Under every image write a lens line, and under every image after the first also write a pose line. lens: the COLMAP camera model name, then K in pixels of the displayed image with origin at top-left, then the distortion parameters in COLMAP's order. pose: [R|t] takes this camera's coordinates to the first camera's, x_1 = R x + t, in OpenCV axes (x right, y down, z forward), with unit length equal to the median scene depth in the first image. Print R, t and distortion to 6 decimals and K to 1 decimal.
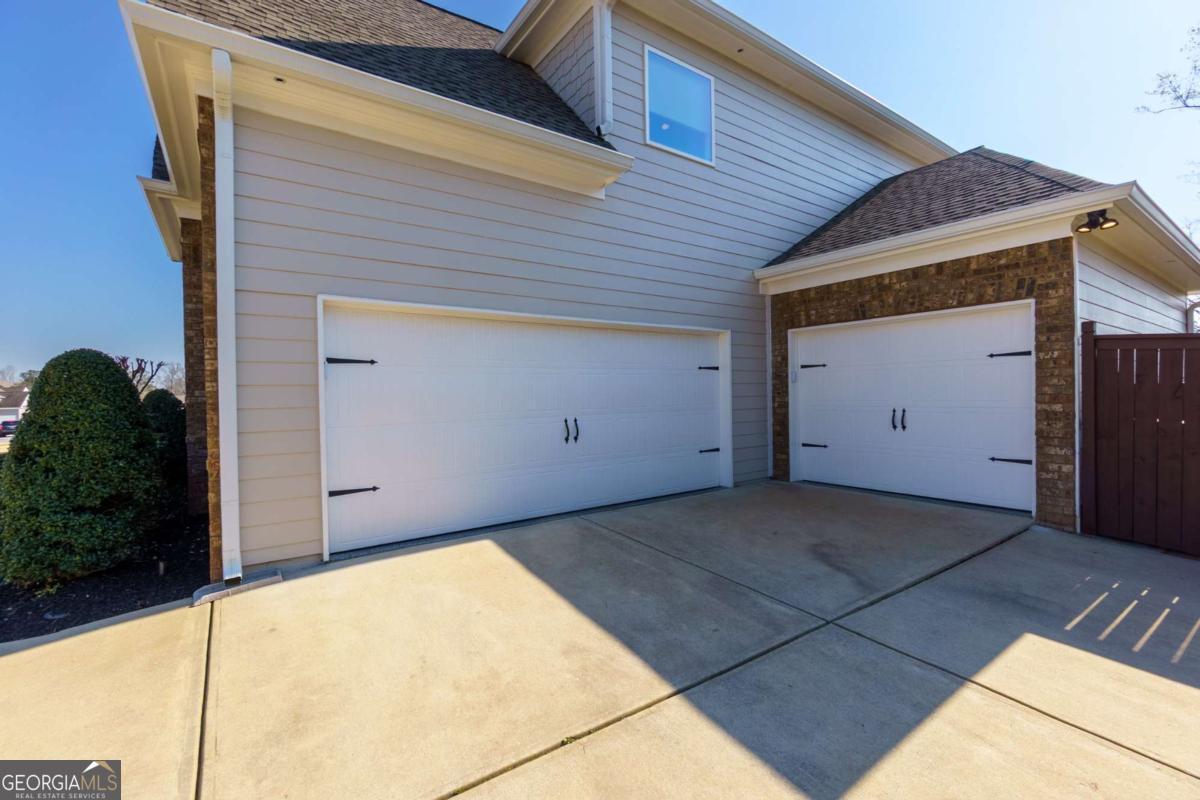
lens RADIAL K [[520.9, 0, 603.2], [0, 520.9, 399.2], [0, 0, 1]] dist [-0.002733, 0.000584]
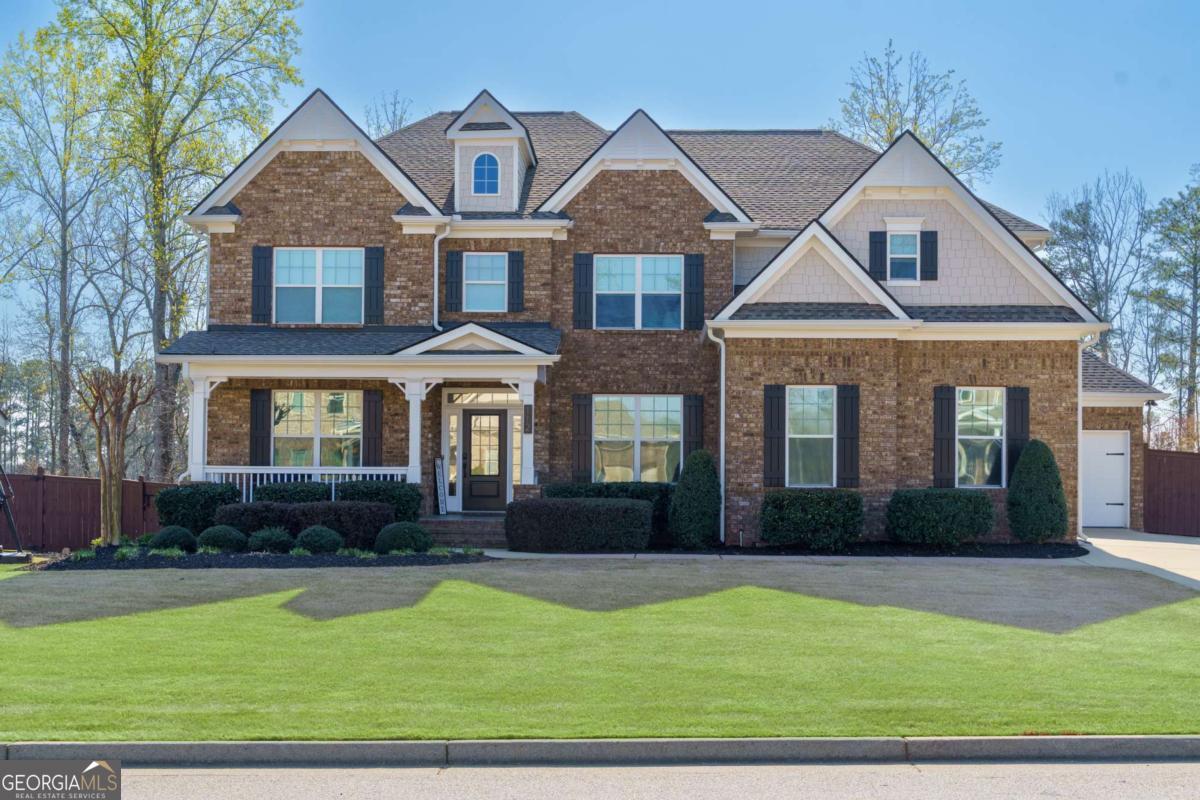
lens RADIAL K [[1403.8, 0, 601.2], [0, 1403.8, 442.3], [0, 0, 1]] dist [-0.003589, 0.001520]
pose [[0.605507, 0.042094, 0.794726, -4.398418], [-0.010025, 0.998924, -0.045272, 0.127547], [-0.795777, 0.019445, 0.605278, -0.701443]]
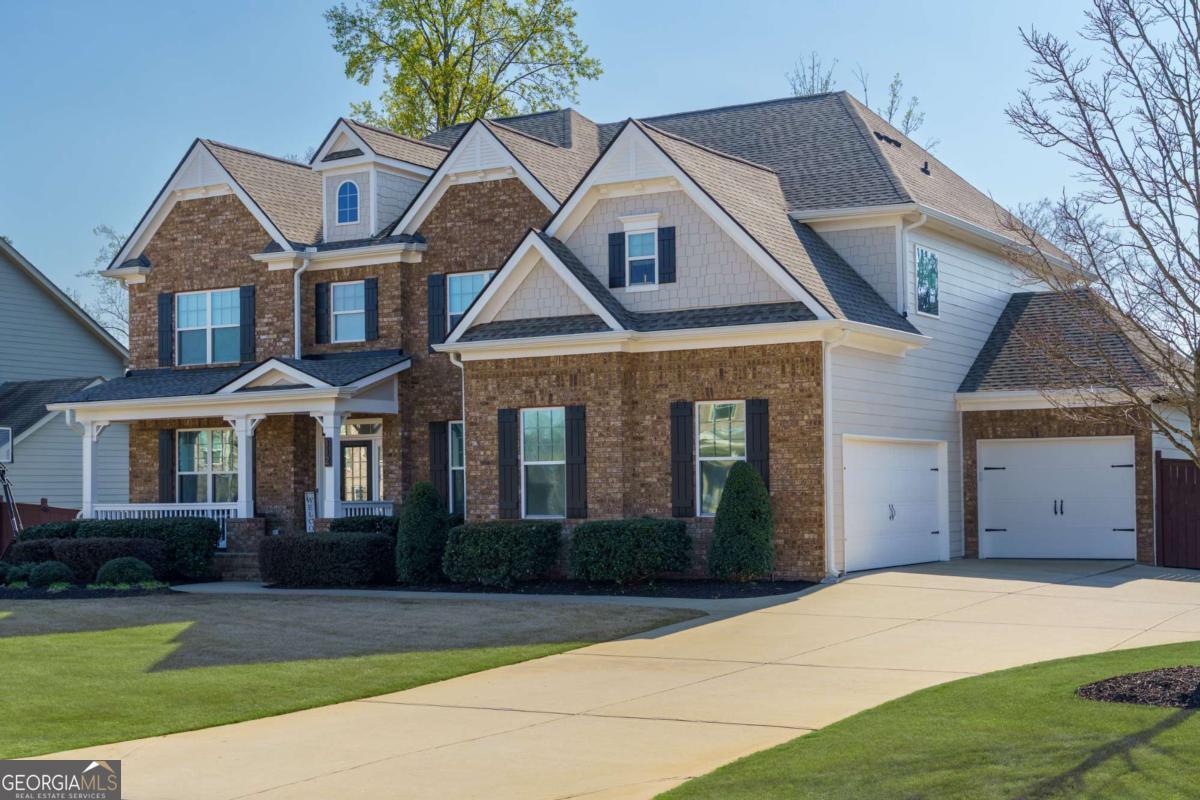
lens RADIAL K [[1691.5, 0, 596.9], [0, 1691.5, 431.4], [0, 0, 1]] dist [-0.010093, 0.014044]
pose [[0.908349, 0.021003, 0.417686, -2.623244], [0.001147, 0.998609, -0.052710, 0.075647], [-0.418212, 0.048358, 0.907061, -2.799958]]
